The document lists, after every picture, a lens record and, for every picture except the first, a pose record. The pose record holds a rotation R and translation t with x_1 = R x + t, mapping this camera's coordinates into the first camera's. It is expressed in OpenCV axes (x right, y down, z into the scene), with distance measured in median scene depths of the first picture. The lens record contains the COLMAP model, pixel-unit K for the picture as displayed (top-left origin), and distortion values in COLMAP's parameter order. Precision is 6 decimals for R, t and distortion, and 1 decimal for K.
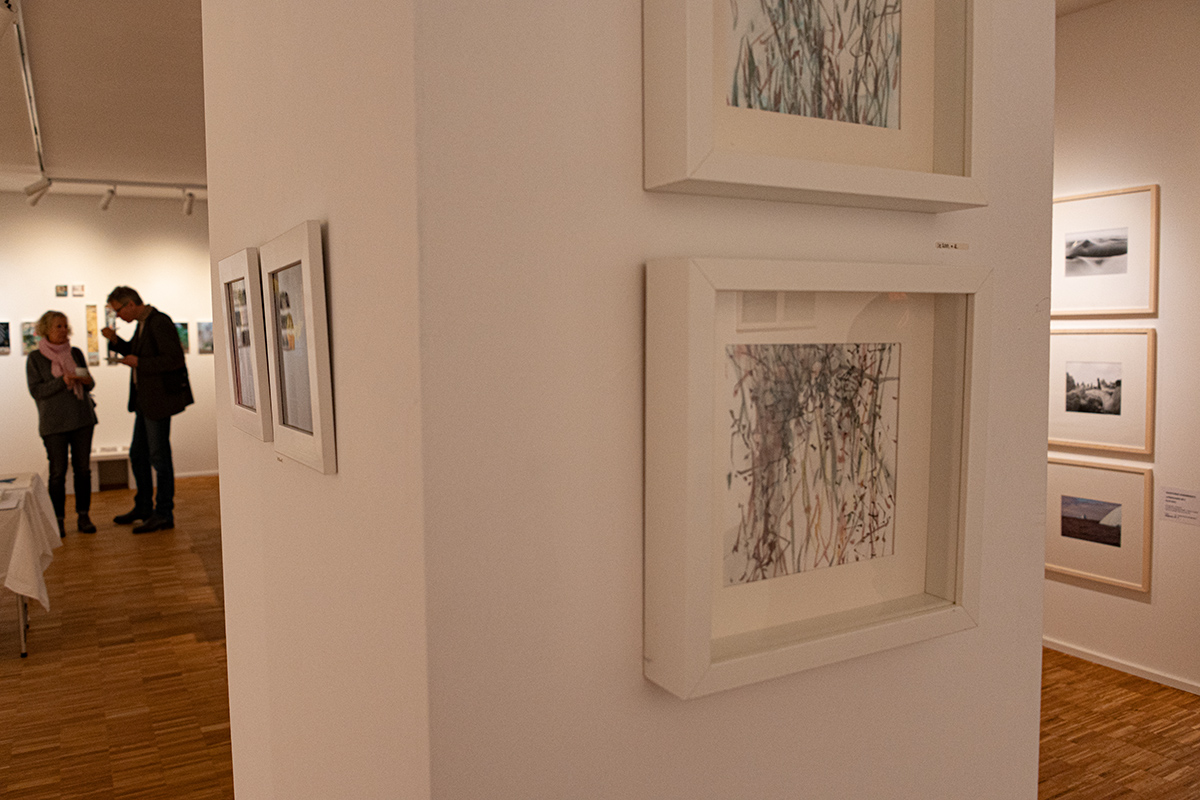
lens RADIAL K [[943.8, 0, 608.4], [0, 943.8, 400.0], [0, 0, 1]] dist [-0.033062, -0.000432]
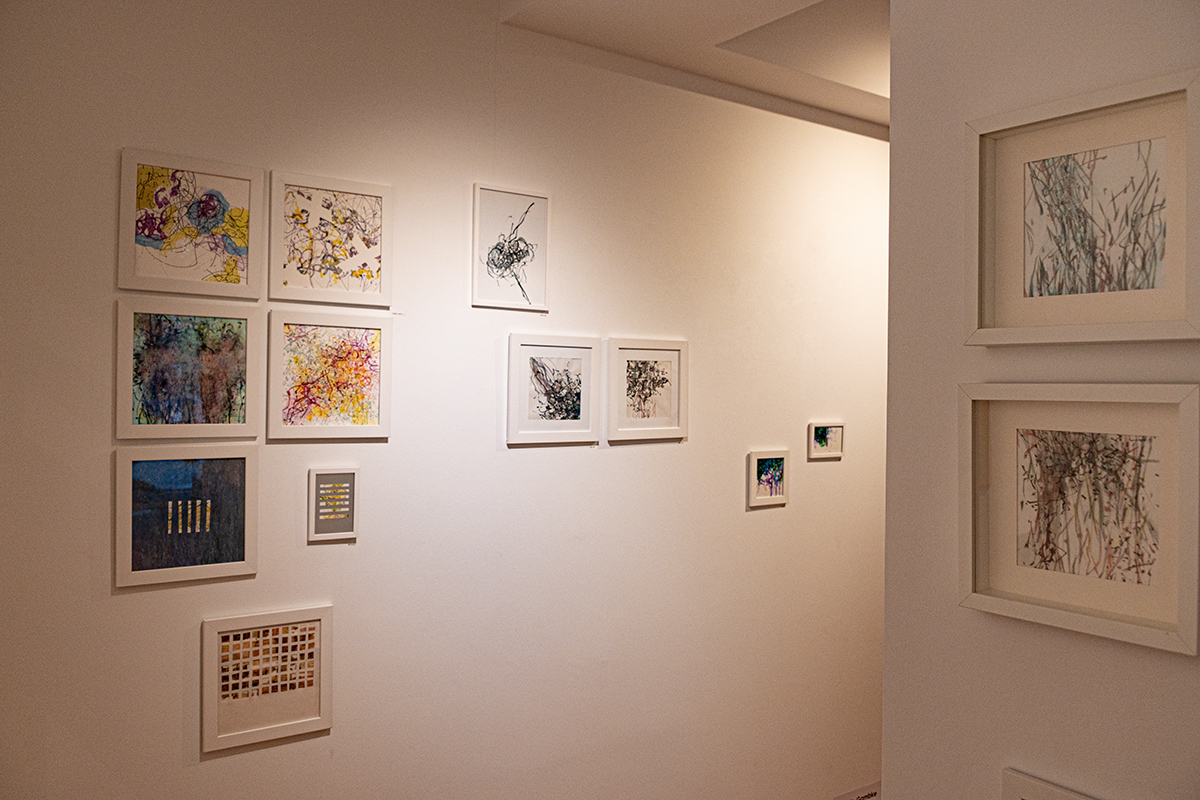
lens RADIAL K [[943.8, 0, 598.9], [0, 943.8, 401.0], [0, 0, 1]] dist [-0.033062, -0.000432]
pose [[0.101663, 0.031475, -0.994321, 1.698575], [-0.081593, 0.996396, 0.023198, -0.081474], [0.991467, 0.078772, 0.103865, 0.010272]]
